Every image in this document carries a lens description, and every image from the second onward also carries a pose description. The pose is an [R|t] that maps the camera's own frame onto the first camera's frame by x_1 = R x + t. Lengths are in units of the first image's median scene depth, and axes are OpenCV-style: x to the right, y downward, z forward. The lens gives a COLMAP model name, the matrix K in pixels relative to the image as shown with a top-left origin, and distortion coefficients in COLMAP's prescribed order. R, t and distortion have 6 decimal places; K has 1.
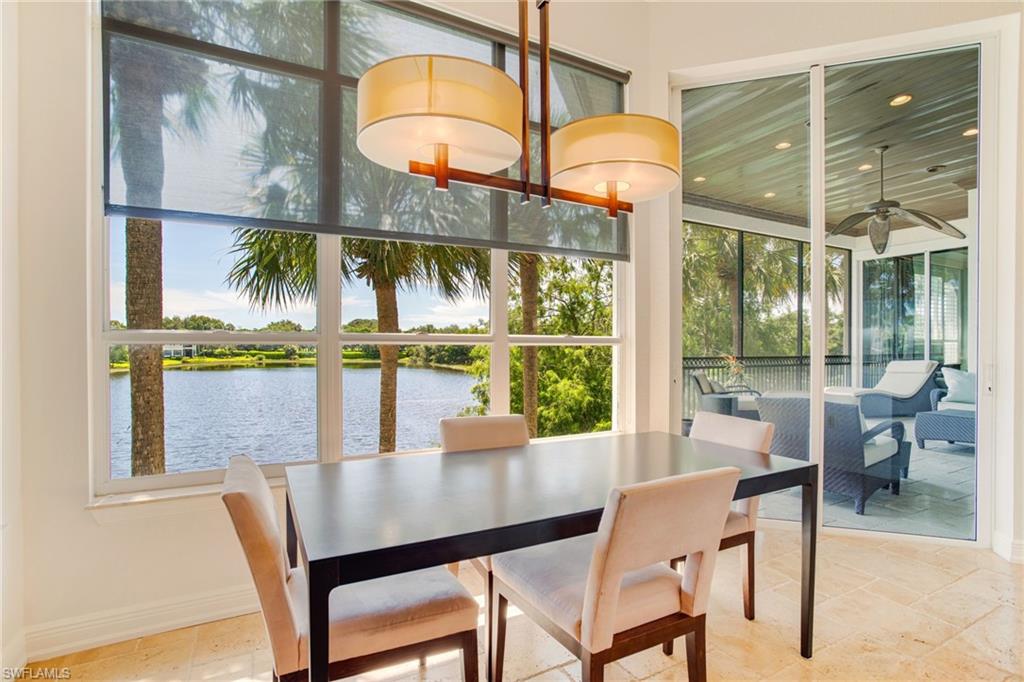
lens RADIAL K [[490.7, 0, 518.5], [0, 490.7, 349.9], [0, 0, 1]] dist [-0.001212, 0.000161]
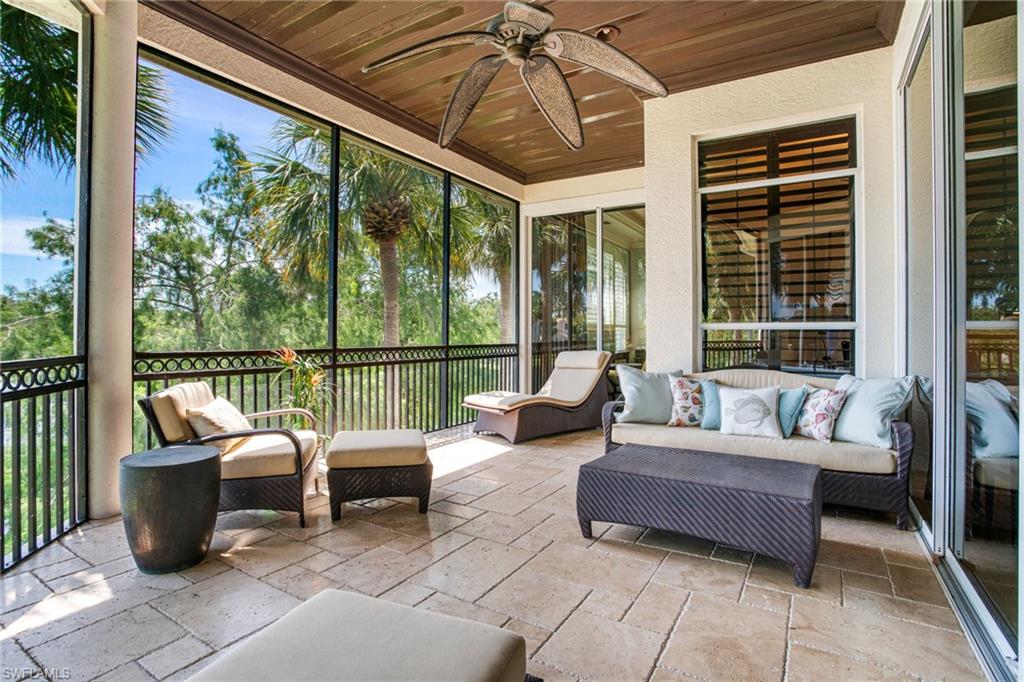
lens RADIAL K [[512.9, 0, 515.4], [0, 512.9, 331.2], [0, 0, 1]] dist [-0.002376, -0.000362]
pose [[0.864308, 0.003950, 0.502947, 0.309573], [0.003152, 0.999907, -0.013270, 0.002606], [-0.502953, 0.013055, 0.864215, 0.364819]]
